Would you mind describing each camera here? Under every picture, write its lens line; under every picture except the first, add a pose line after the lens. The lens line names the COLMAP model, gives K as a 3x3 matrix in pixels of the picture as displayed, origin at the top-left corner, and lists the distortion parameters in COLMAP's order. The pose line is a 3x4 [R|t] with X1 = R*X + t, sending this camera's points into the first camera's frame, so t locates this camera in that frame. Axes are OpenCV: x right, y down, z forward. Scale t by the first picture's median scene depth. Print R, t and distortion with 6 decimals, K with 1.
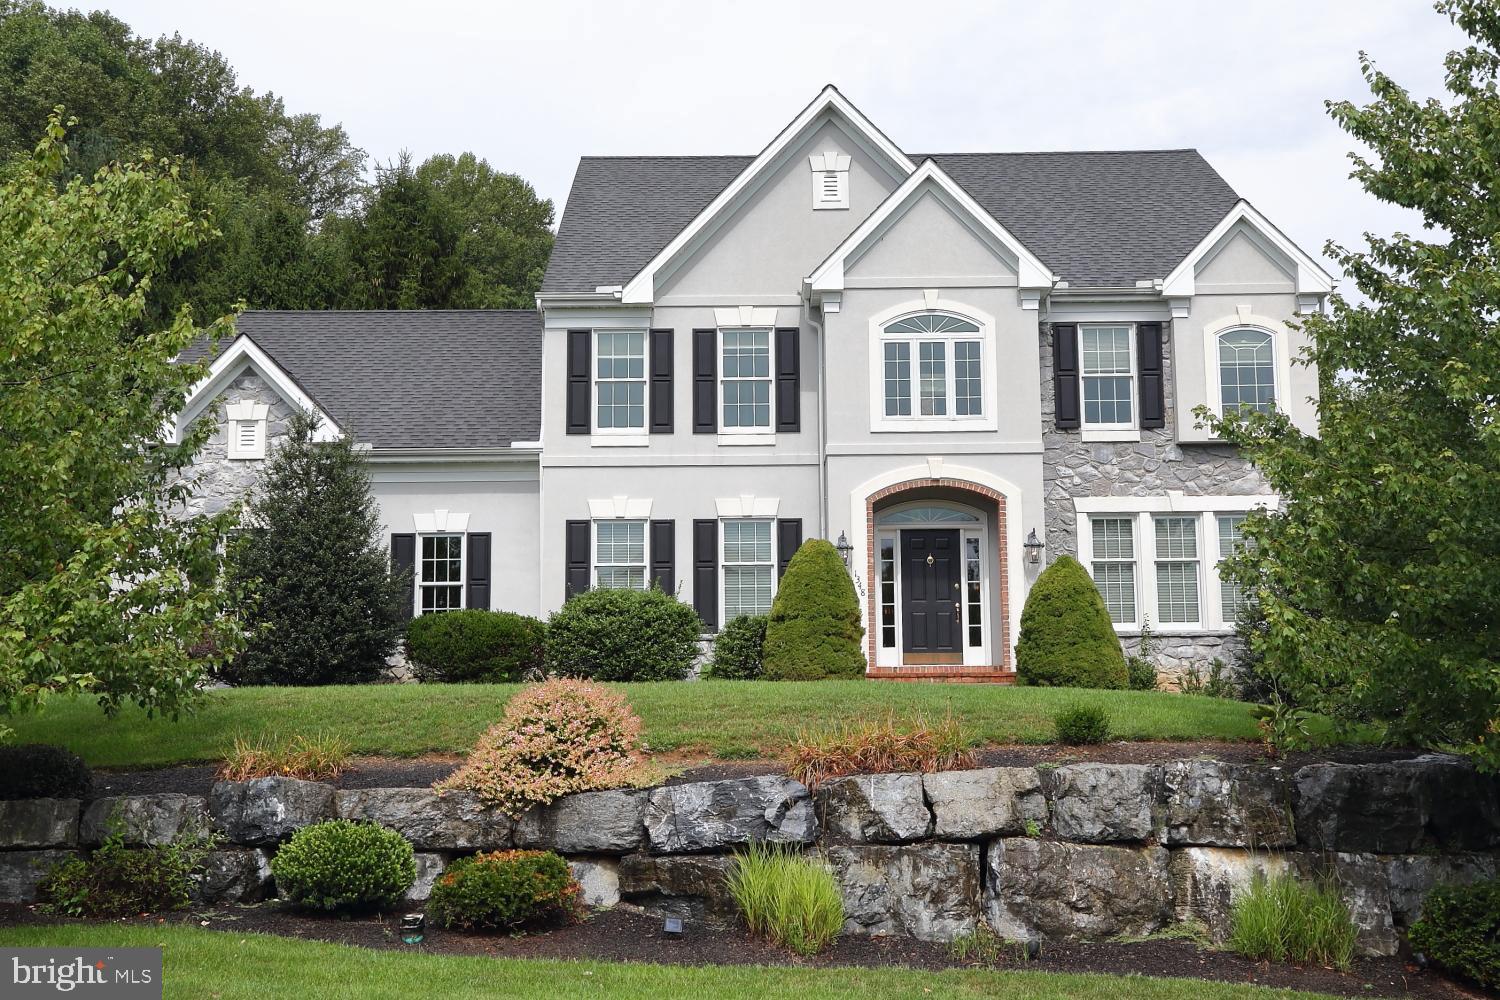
lens RADIAL K [[1749.4, 0, 750.0], [0, 1749.4, 500.0], [0, 0, 1]] dist [0.018866, 0.005039]
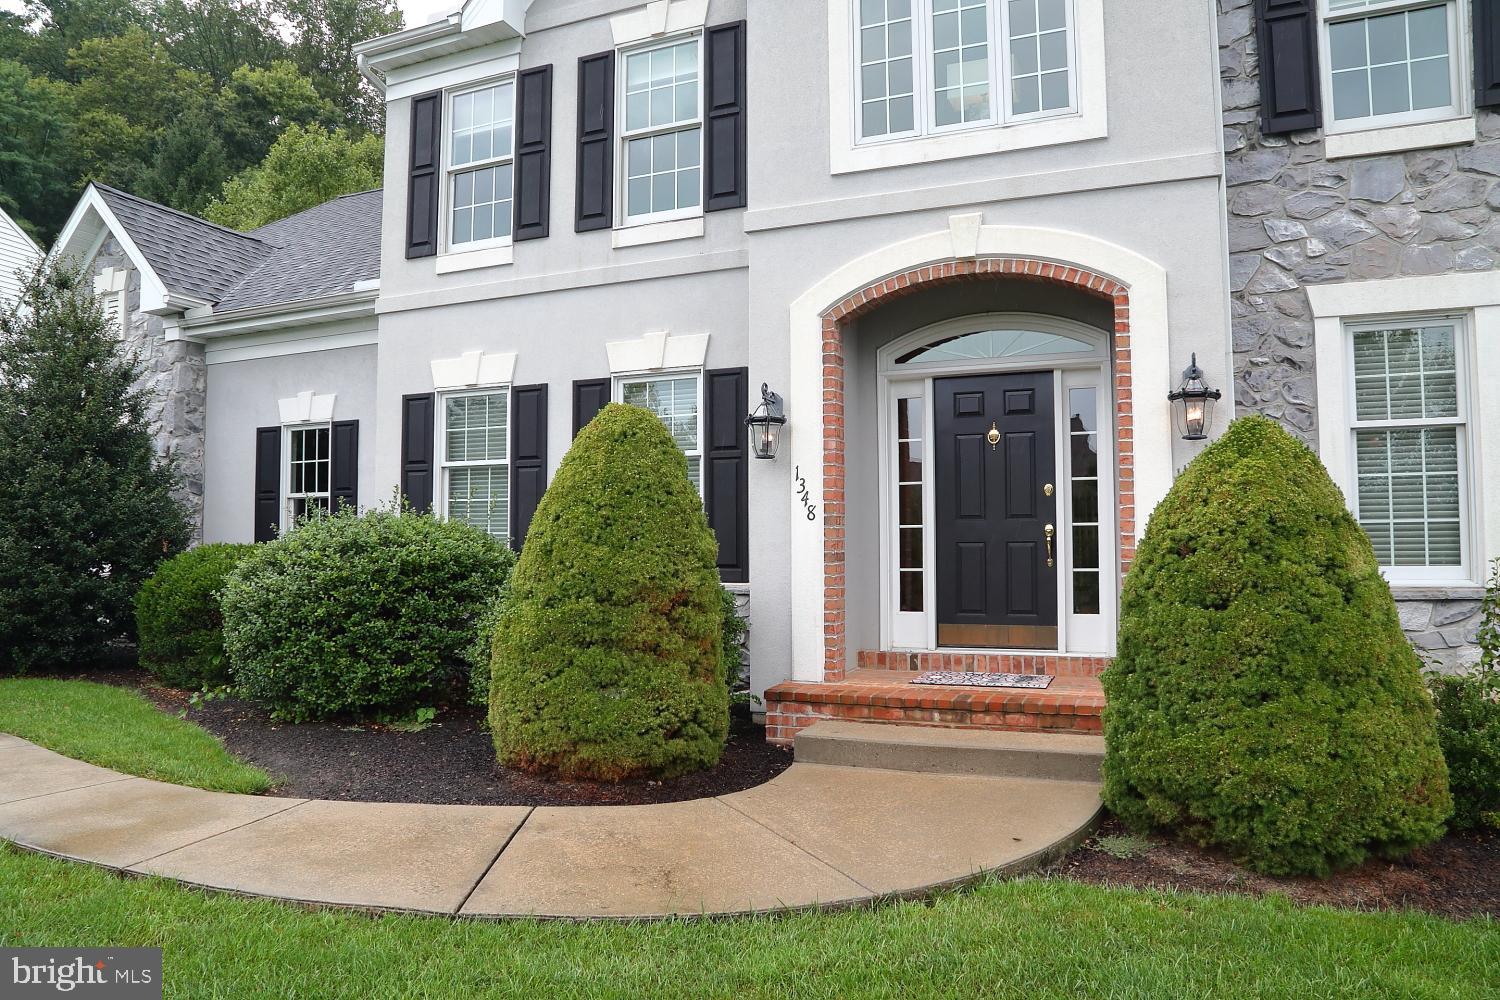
lens RADIAL K [[1025.7, 0, 750.0], [0, 1025.7, 500.0], [0, 0, 1]] dist [-0.118788, 0.061393]
pose [[0.924891, -0.014037, -0.379972, 0.148424], [0.053433, 0.994200, 0.093335, 0.021688], [0.376458, -0.106628, 0.920277, 0.708252]]
